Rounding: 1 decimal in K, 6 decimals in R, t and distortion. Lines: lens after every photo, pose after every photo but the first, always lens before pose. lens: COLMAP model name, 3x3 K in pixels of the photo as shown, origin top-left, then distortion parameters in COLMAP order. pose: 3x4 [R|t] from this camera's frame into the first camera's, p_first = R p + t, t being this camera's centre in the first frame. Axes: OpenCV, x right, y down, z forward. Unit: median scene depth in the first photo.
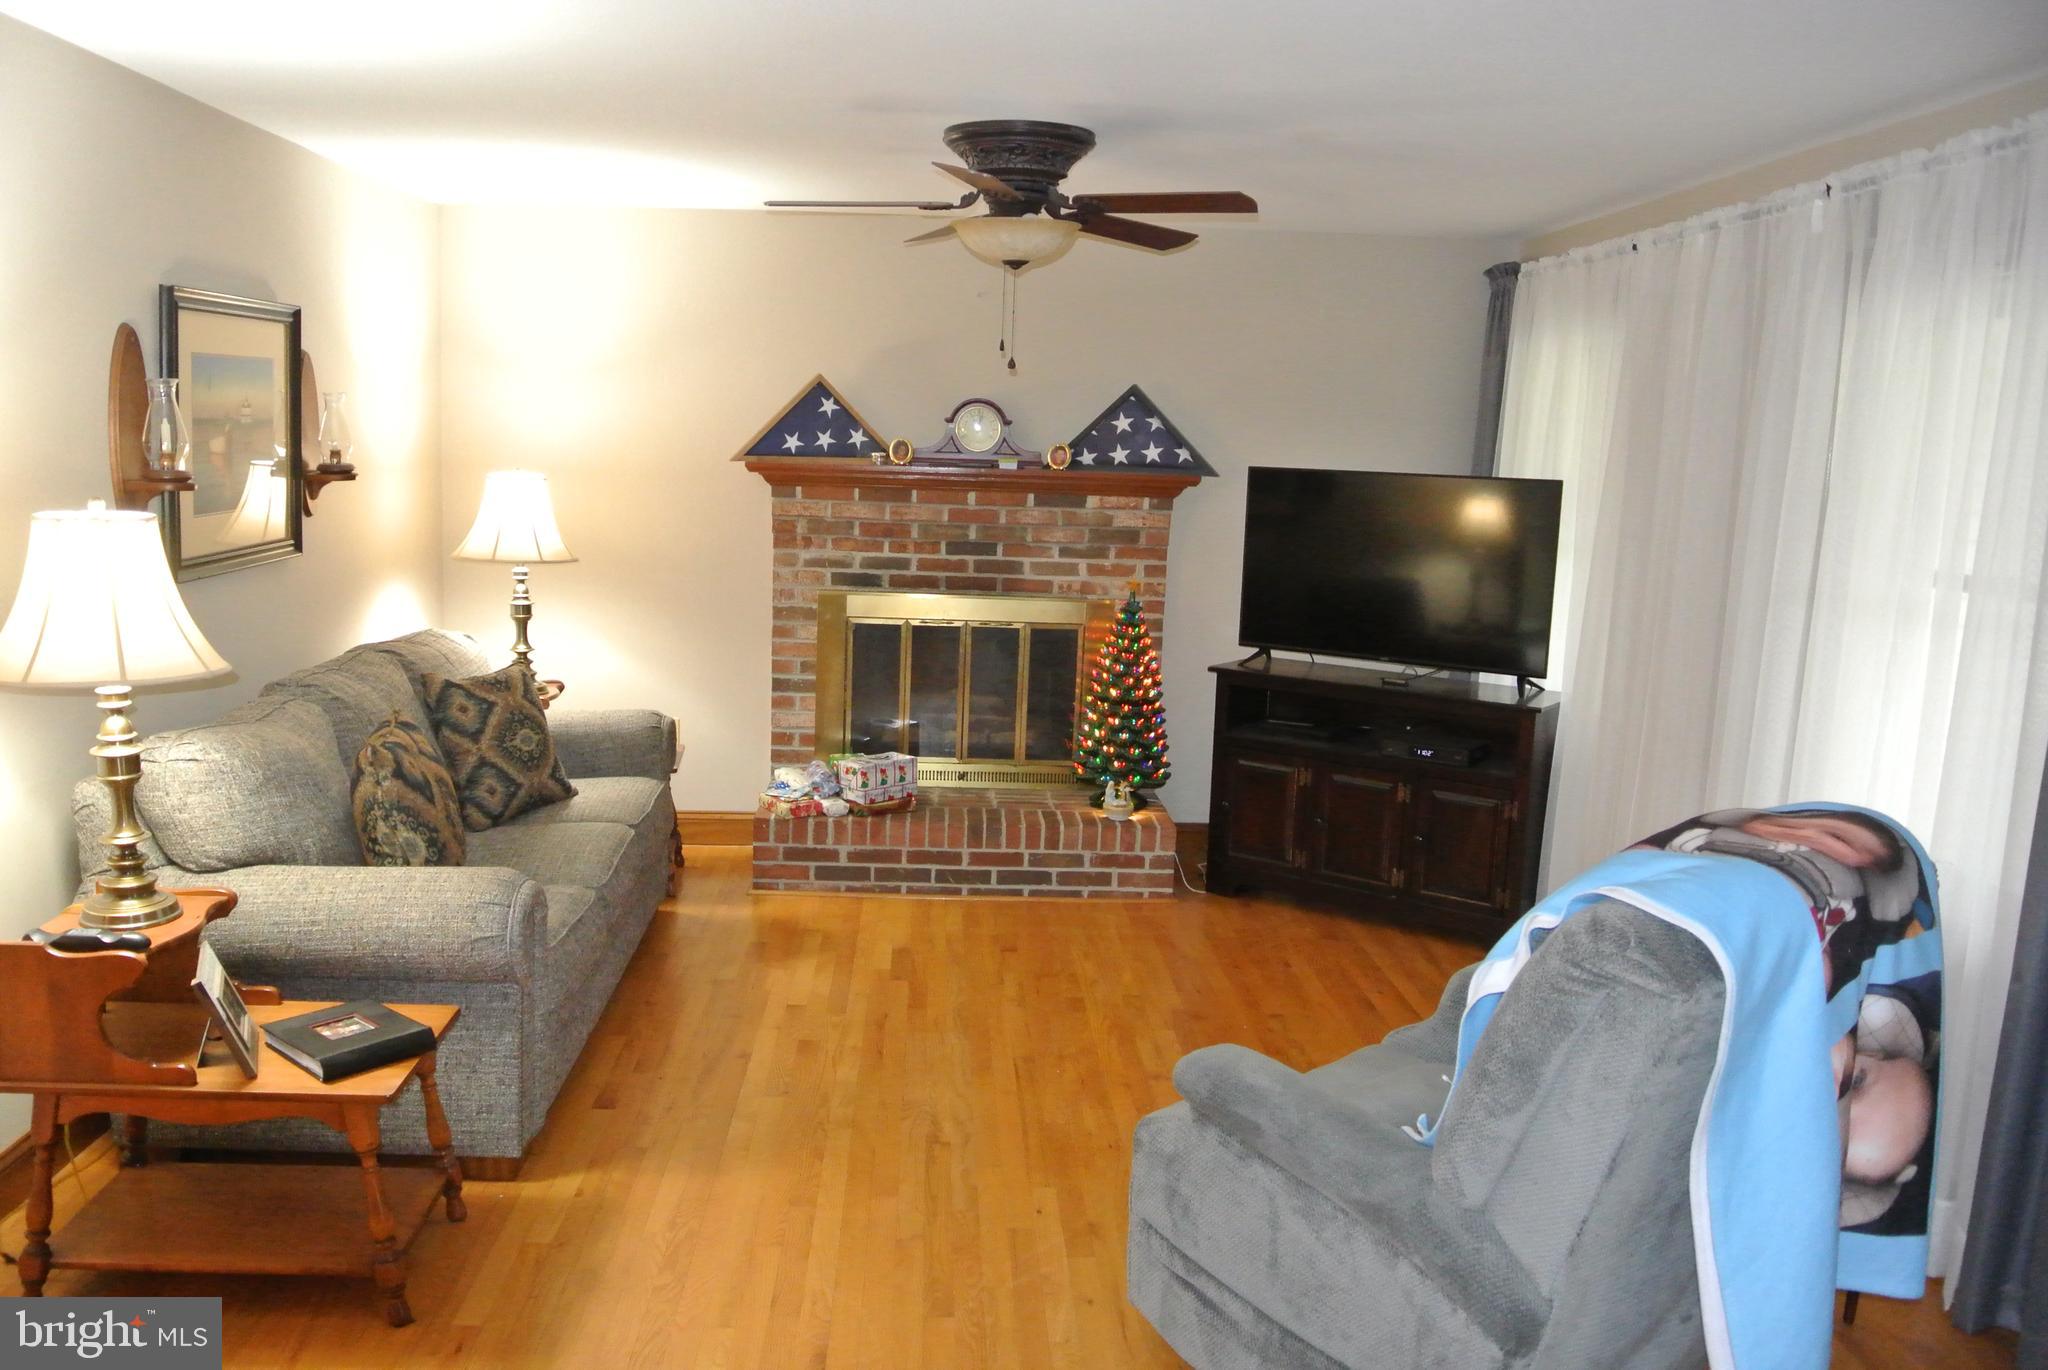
lens RADIAL K [[1600.1, 0, 1029.1], [0, 1600.1, 682.6], [0, 0, 1]] dist [-0.085045, 0.038454]
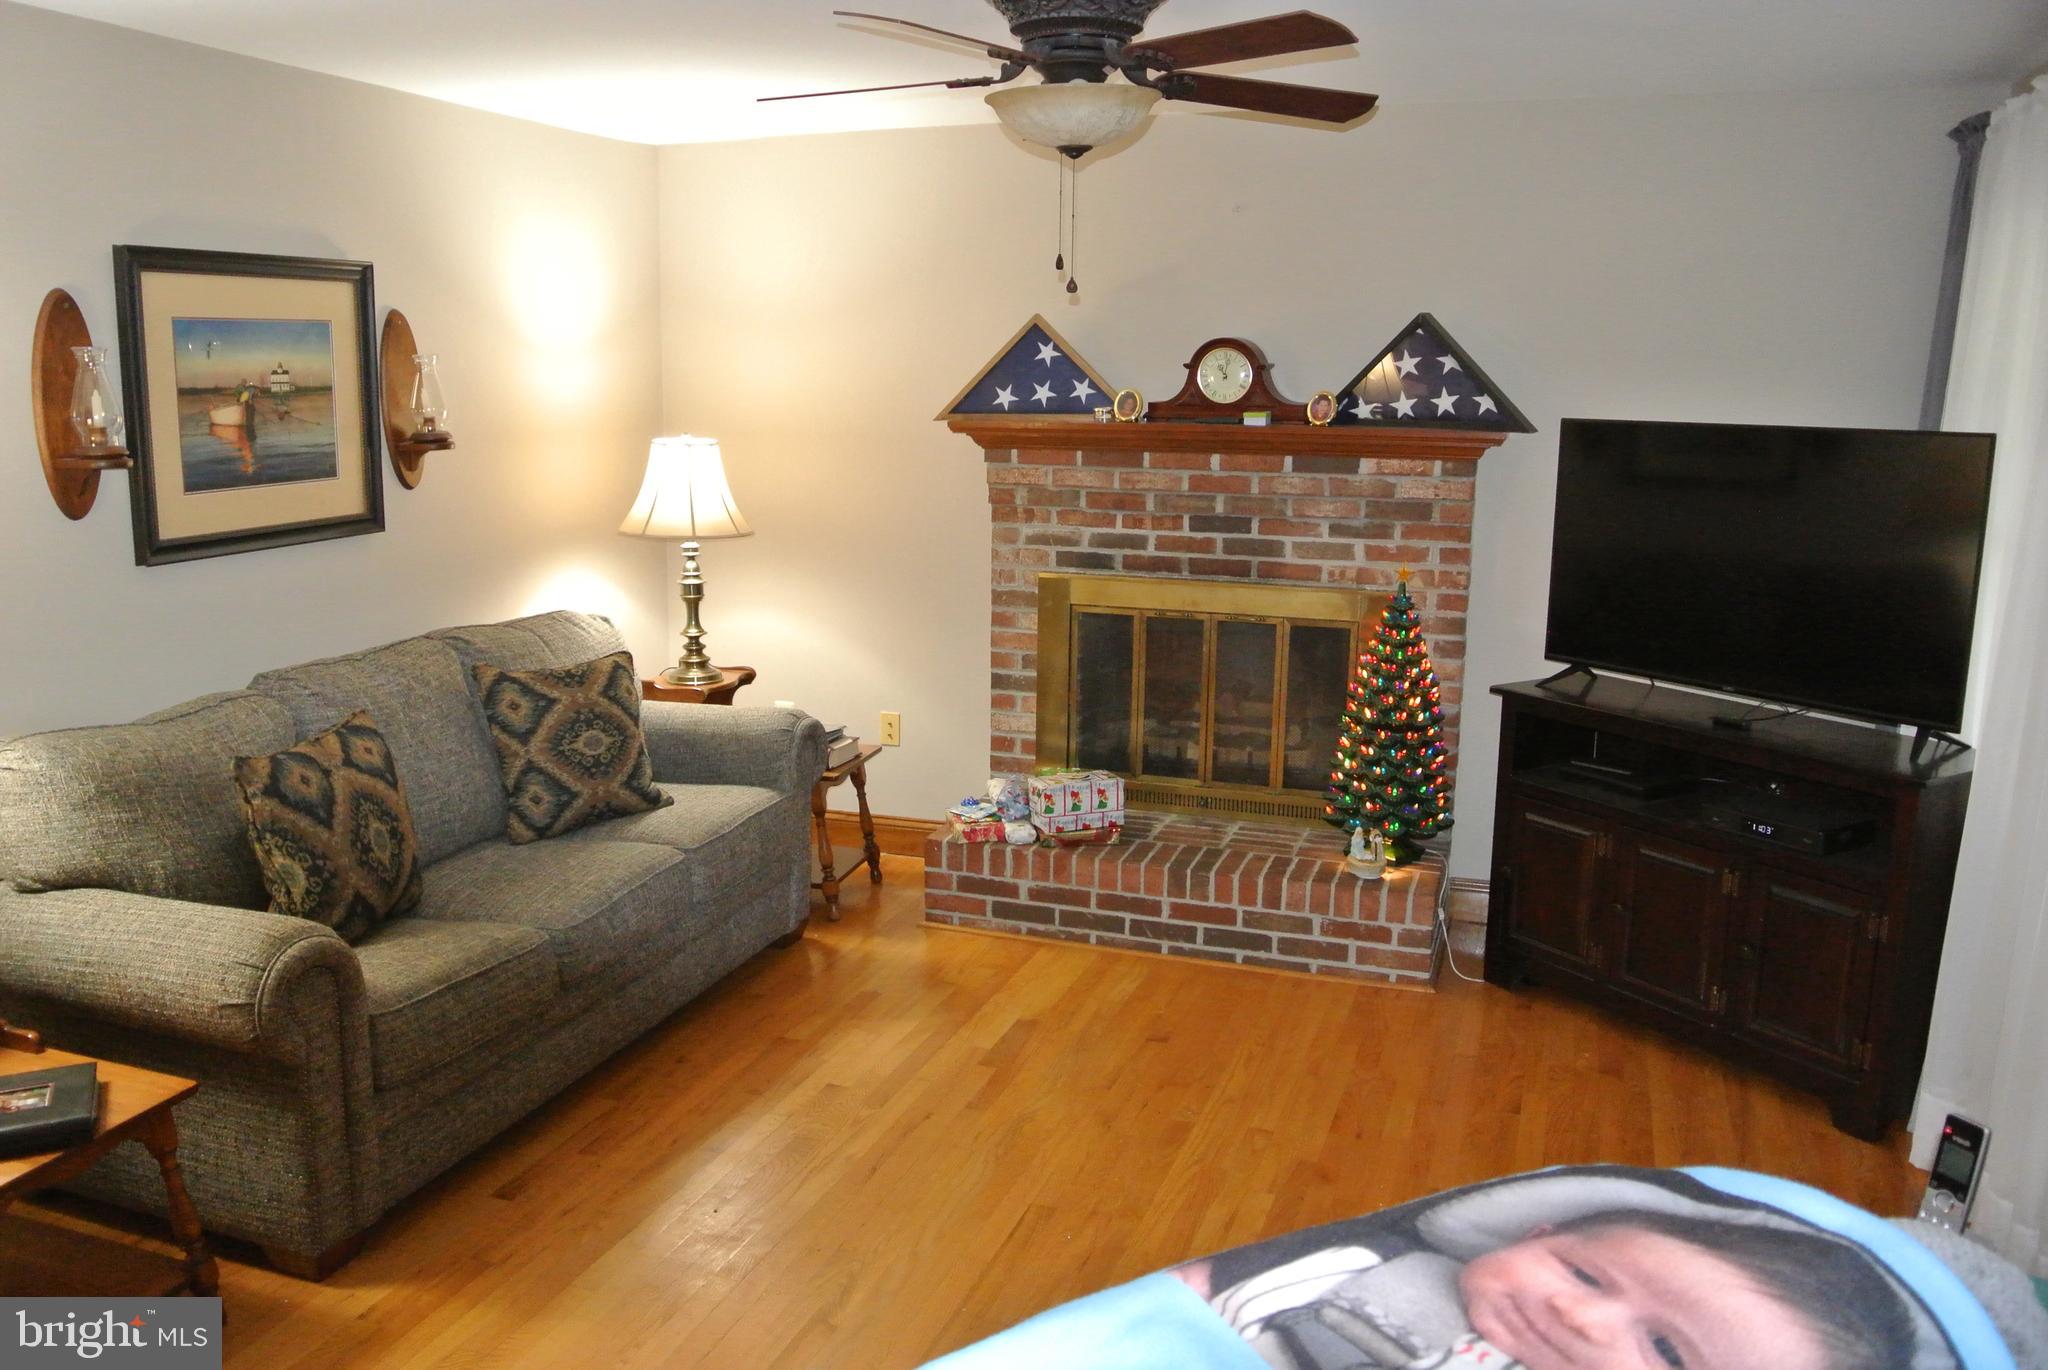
lens RADIAL K [[1600.1, 0, 1019.2], [0, 1600.1, 685.4], [0, 0, 1]] dist [-0.085045, 0.038454]
pose [[0.920412, 0.046787, -0.388140, 0.200835], [-0.035626, 0.998720, 0.035904, -0.029676], [0.389323, -0.019218, 0.920901, 0.228434]]
